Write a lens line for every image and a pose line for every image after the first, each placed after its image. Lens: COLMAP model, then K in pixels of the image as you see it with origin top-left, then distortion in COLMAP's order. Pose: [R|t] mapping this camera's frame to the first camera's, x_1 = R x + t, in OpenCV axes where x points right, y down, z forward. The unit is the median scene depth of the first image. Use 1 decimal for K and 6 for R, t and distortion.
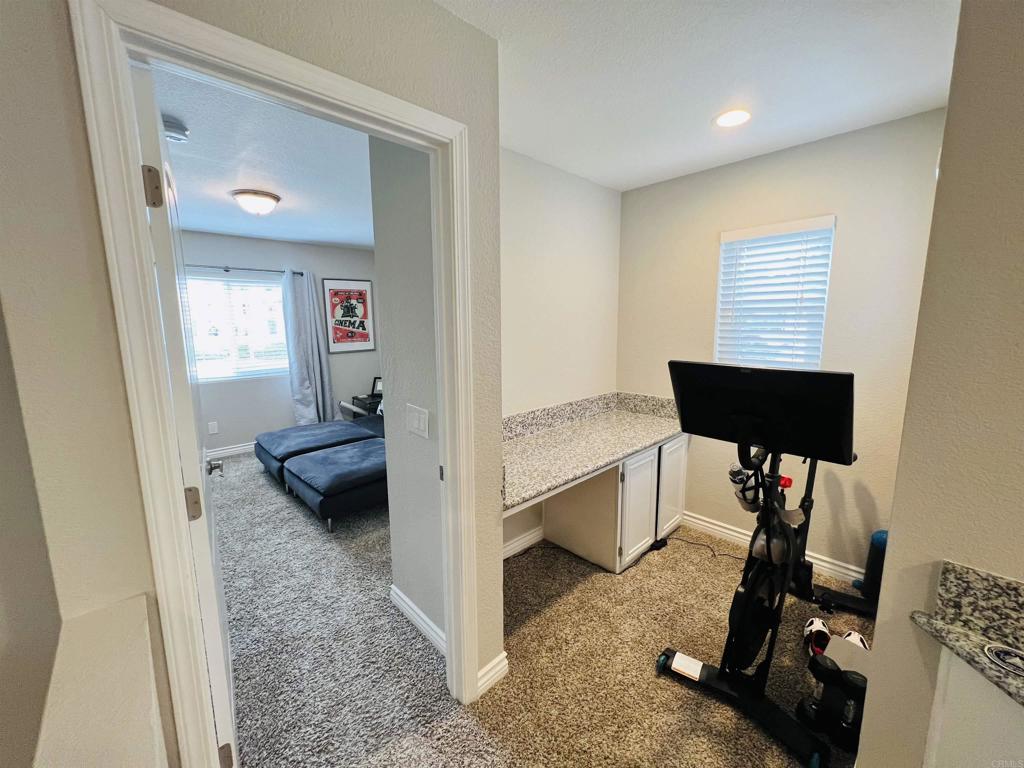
lens RADIAL K [[410.7, 0, 510.2], [0, 410.7, 381.8], [0, 0, 1]] dist [-0.001705, 0.000682]
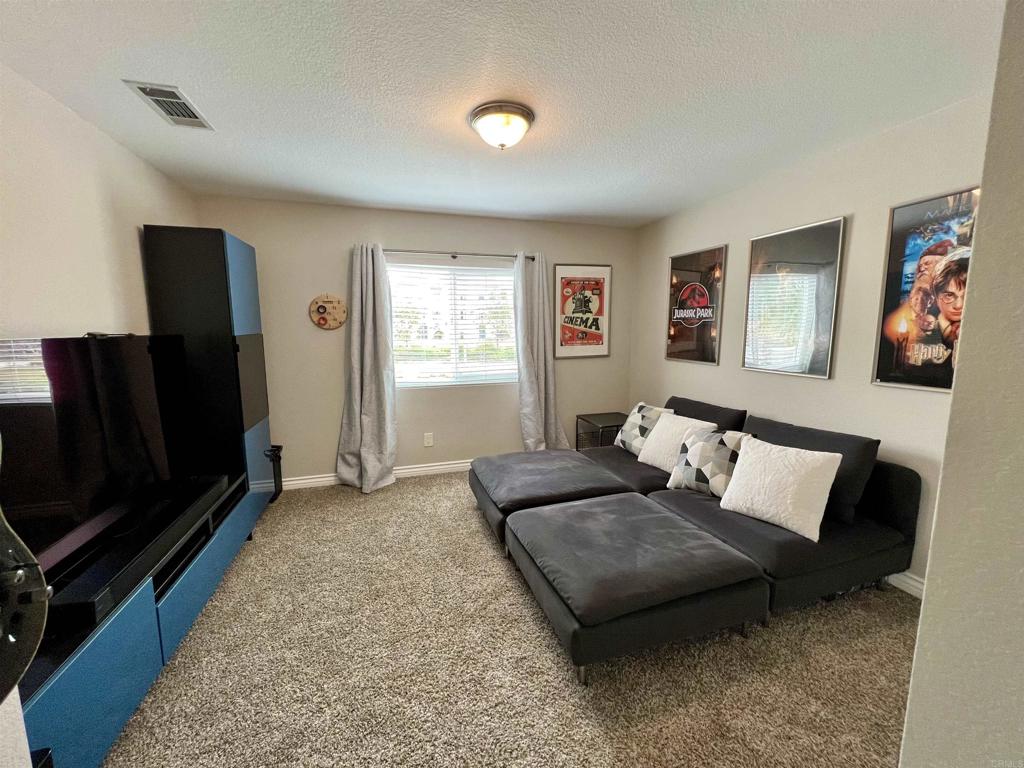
lens RADIAL K [[410.7, 0, 512.4], [0, 410.7, 382.2], [0, 0, 1]] dist [-0.001705, 0.000682]
pose [[0.901945, 0.060988, -0.427523, -0.195505], [-0.067421, 0.997725, 0.000093, -0.020251], [0.426556, 0.028740, 0.904005, 0.280277]]
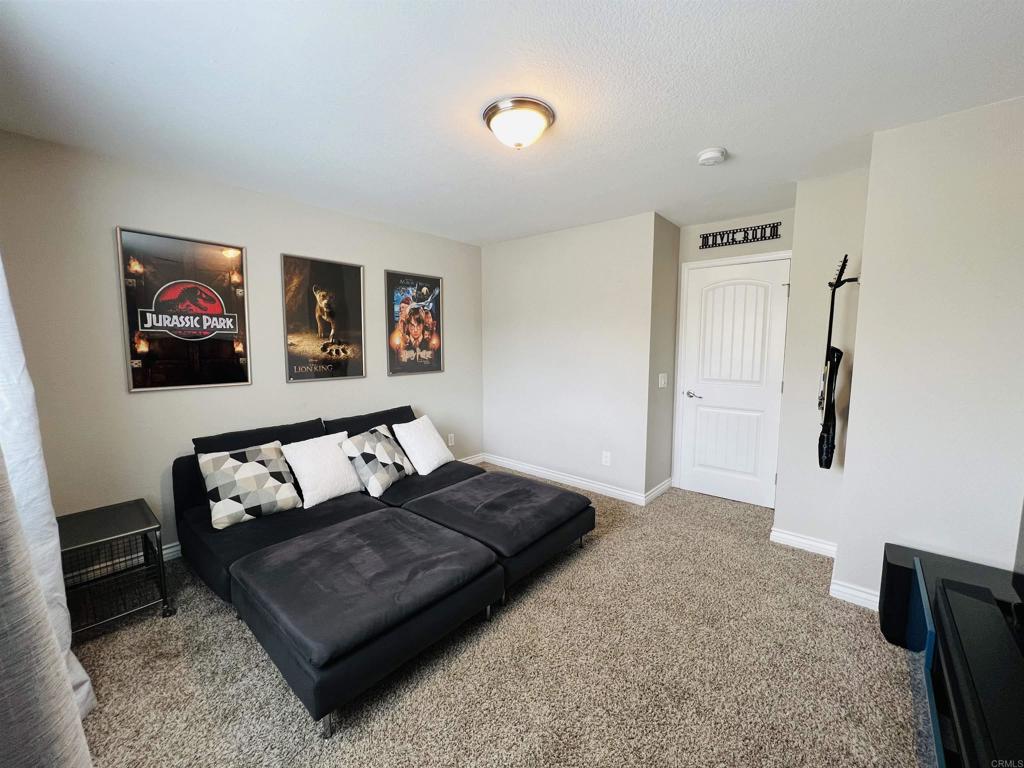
lens RADIAL K [[410.7, 0, 513.2], [0, 410.7, 381.2], [0, 0, 1]] dist [-0.001705, 0.000682]
pose [[-0.109129, -0.089976, 0.989947, -0.728789], [0.146846, 0.983509, 0.105579, -0.074840], [-0.983121, 0.156892, -0.094117, 0.666150]]
